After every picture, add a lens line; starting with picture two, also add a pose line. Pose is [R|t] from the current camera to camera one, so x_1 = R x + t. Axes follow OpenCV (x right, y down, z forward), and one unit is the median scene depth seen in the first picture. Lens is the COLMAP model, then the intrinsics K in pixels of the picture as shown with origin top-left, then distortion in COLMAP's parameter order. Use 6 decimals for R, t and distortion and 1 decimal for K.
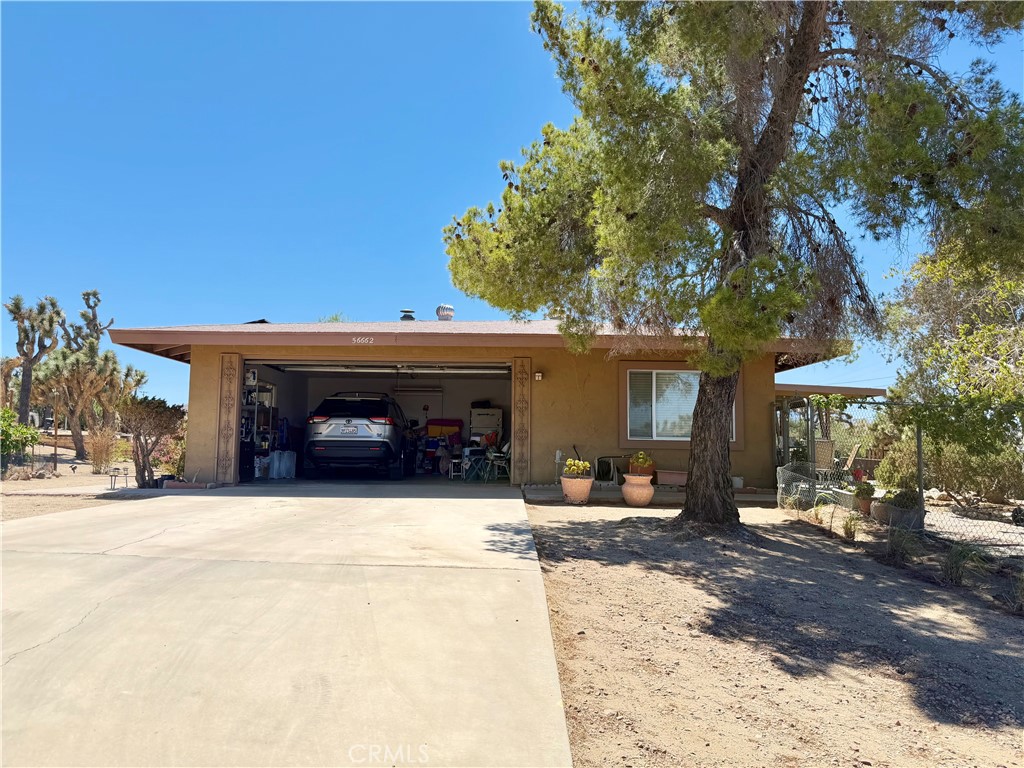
lens RADIAL K [[728.7, 0, 512.0], [0, 728.7, 384.0], [0, 0, 1]] dist [-0.008897, -0.005641]
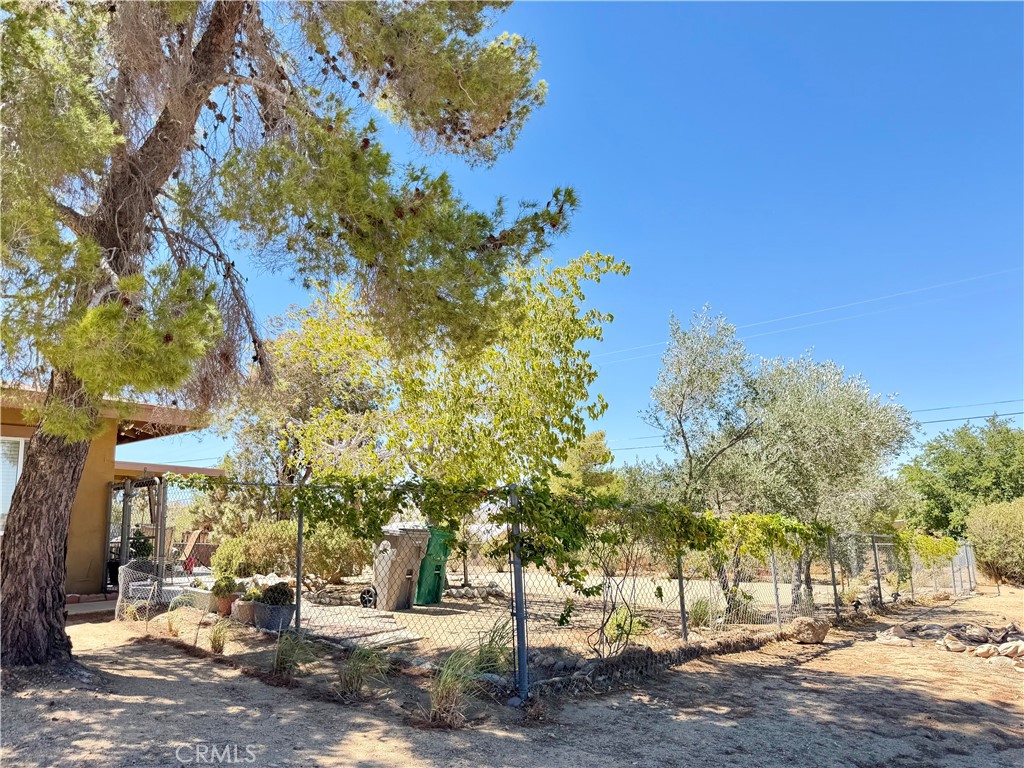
lens RADIAL K [[728.7, 0, 512.0], [0, 728.7, 384.0], [0, 0, 1]] dist [-0.008897, -0.005641]
pose [[0.632883, 0.111498, 0.766177, 0.021973], [-0.025850, 0.992068, -0.123017, 0.007828], [-0.773816, 0.058050, 0.630745, 0.228977]]
